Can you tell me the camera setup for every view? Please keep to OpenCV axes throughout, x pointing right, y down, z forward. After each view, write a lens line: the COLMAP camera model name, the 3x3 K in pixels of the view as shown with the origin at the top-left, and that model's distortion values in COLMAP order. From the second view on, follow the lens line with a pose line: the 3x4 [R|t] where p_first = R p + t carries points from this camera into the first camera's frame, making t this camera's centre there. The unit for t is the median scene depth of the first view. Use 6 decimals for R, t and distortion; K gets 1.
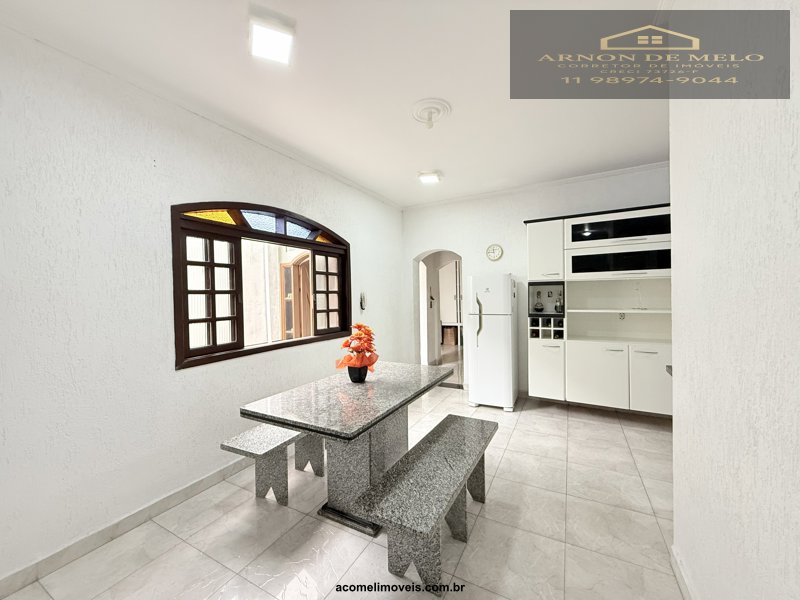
lens RADIAL K [[319.2, 0, 397.9], [0, 319.2, 298.1], [0, 0, 1]] dist [0.001873, -0.000106]
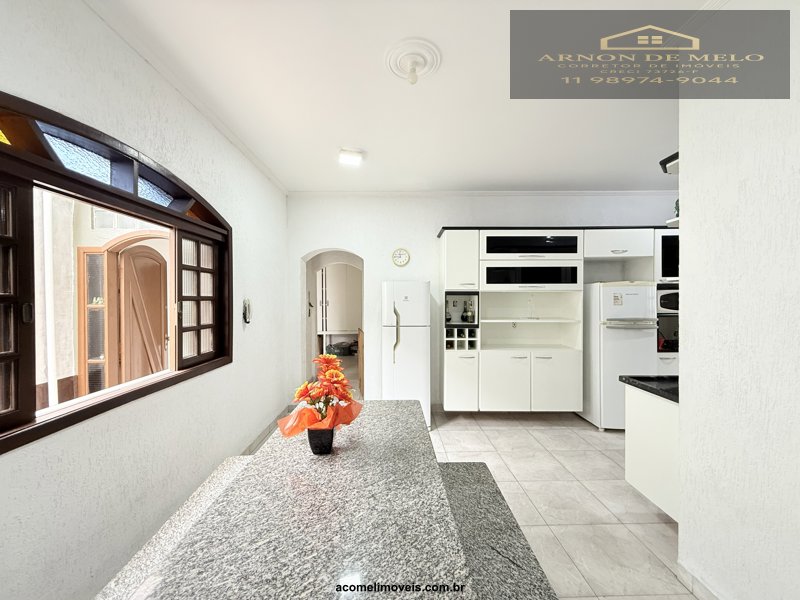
lens RADIAL K [[319.2, 0, 398.8], [0, 319.2, 298.9], [0, 0, 1]] dist [0.001873, -0.000106]
pose [[0.868372, 0.015523, 0.495671, -0.201073], [-0.010929, 0.999866, -0.012166, -0.015048], [-0.495793, 0.005148, 0.868425, 0.261276]]
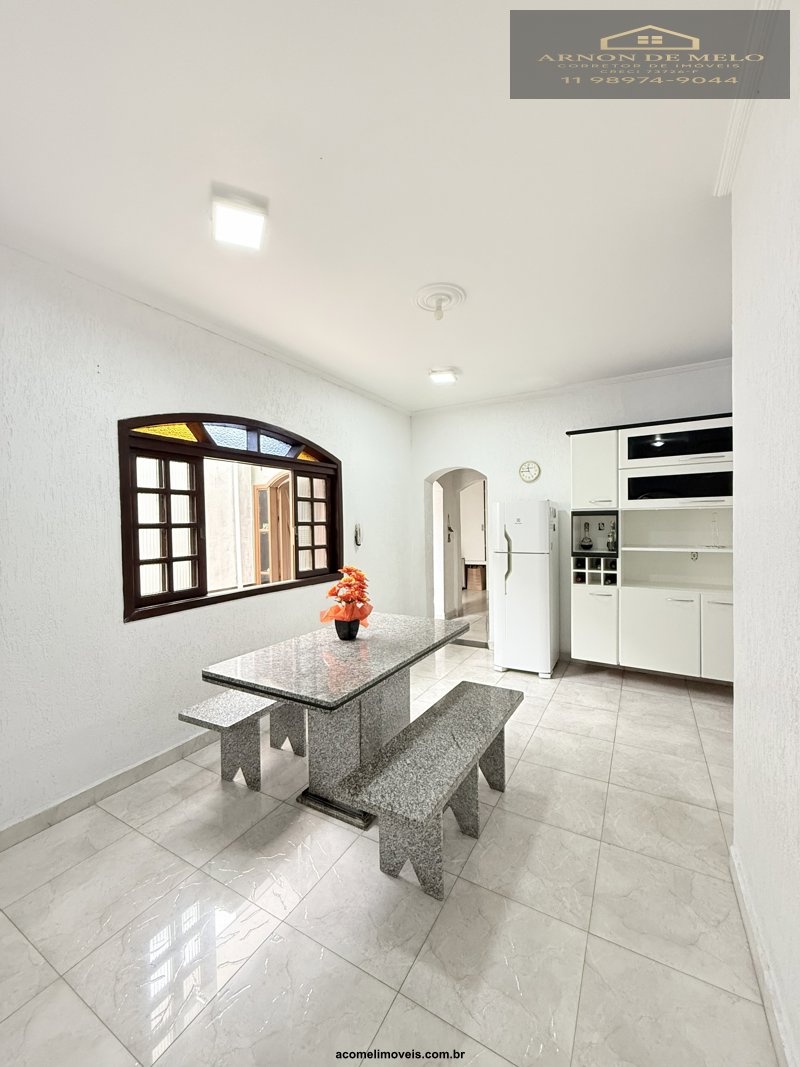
lens RADIAL K [[425.7, 0, 400.1], [0, 425.7, 528.5], [0, 0, 1]] dist [0.001873, -0.000106]
pose [[0.999678, 0.002619, -0.025245, 0.022455], [-0.002448, 0.999974, 0.006795, -0.014978], [0.025262, -0.006731, 0.999658, -0.042419]]
